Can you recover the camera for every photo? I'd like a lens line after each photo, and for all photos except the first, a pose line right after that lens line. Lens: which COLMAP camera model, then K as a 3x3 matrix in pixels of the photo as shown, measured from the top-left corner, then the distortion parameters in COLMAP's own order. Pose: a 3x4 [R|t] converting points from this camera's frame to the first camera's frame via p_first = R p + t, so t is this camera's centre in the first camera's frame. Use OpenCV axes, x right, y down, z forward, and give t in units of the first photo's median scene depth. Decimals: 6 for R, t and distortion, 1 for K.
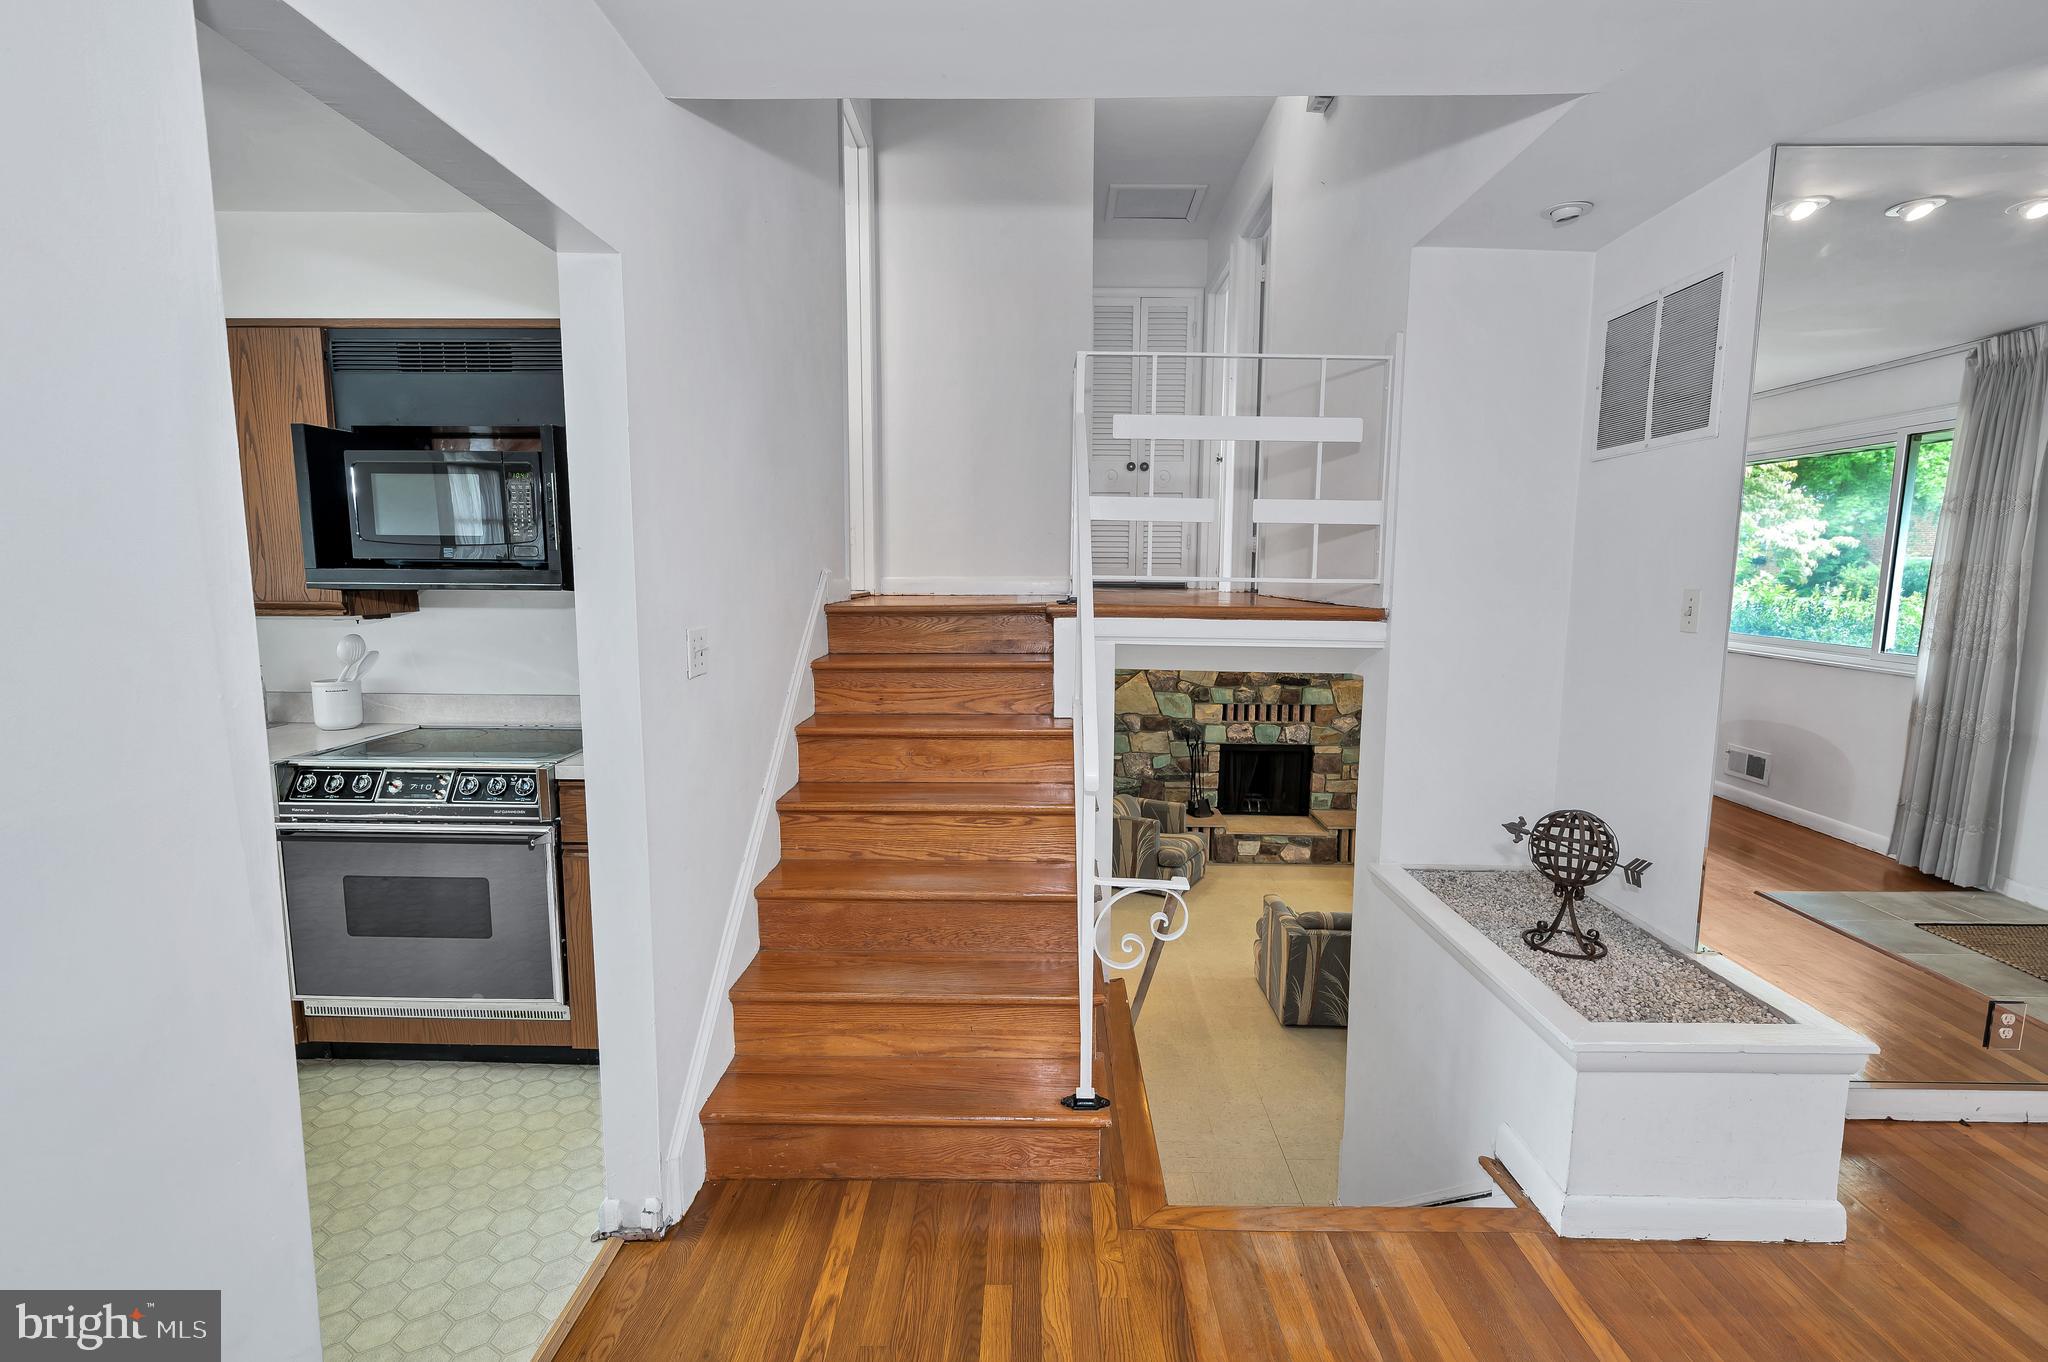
lens RADIAL K [[923.7, 0, 1023.5], [0, 923.7, 686.9], [0, 0, 1]] dist [-0.000532, -0.000356]
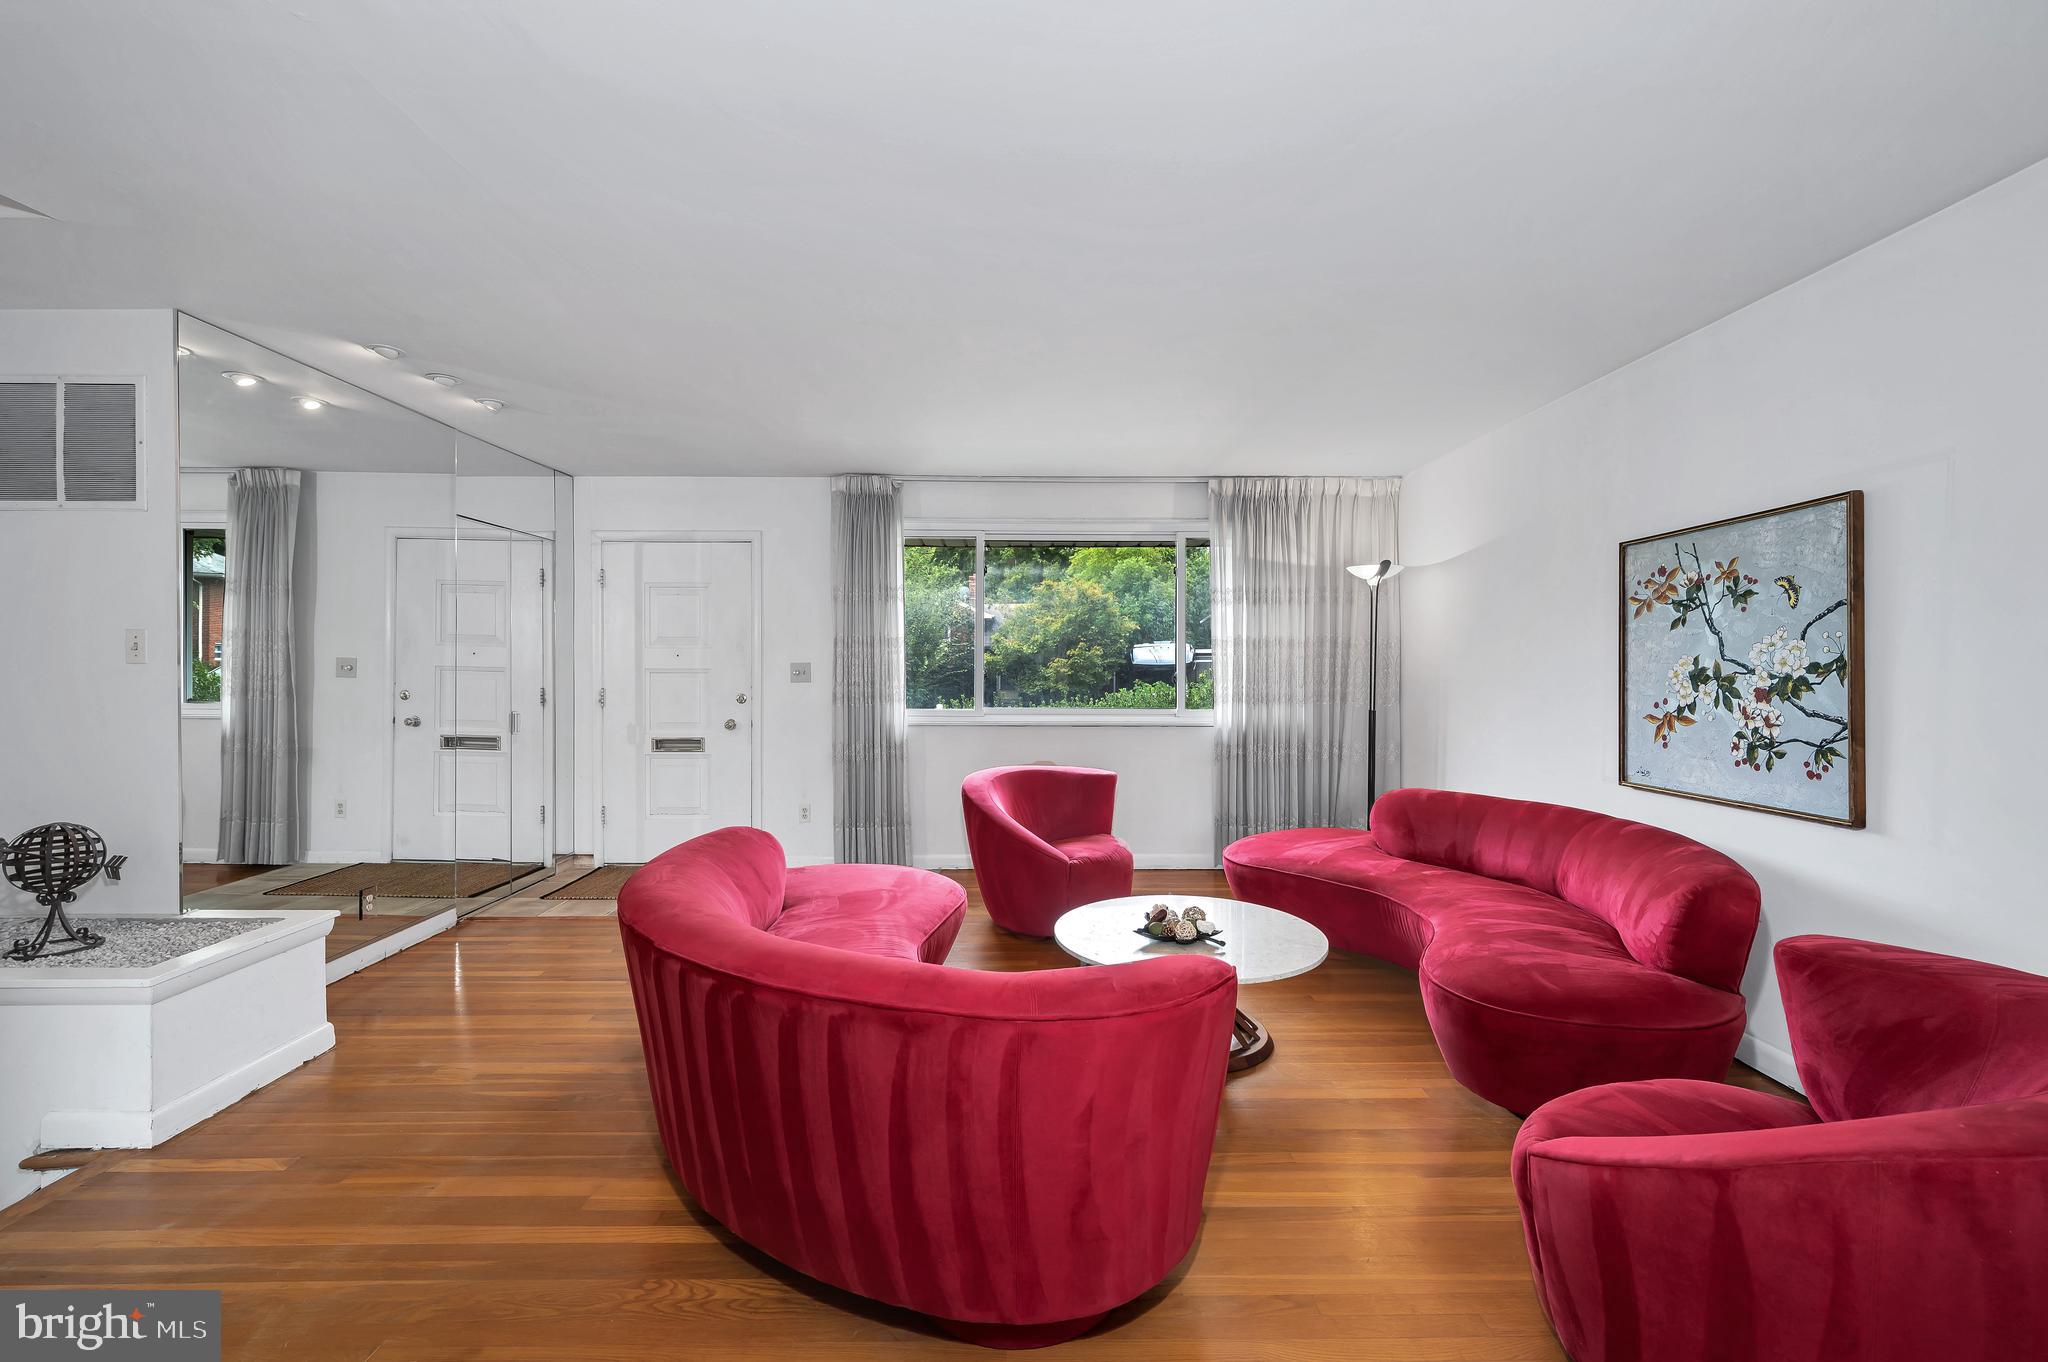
lens RADIAL K [[891.1, 0, 1025.6], [0, 891.1, 676.7], [0, 0, 1]] dist [0.000068, -0.000374]
pose [[-0.021918, -0.011834, 0.999690, -0.482720], [0.119512, 0.992729, 0.014372, 0.081133], [-0.992591, 0.119790, -0.020344, -0.150522]]
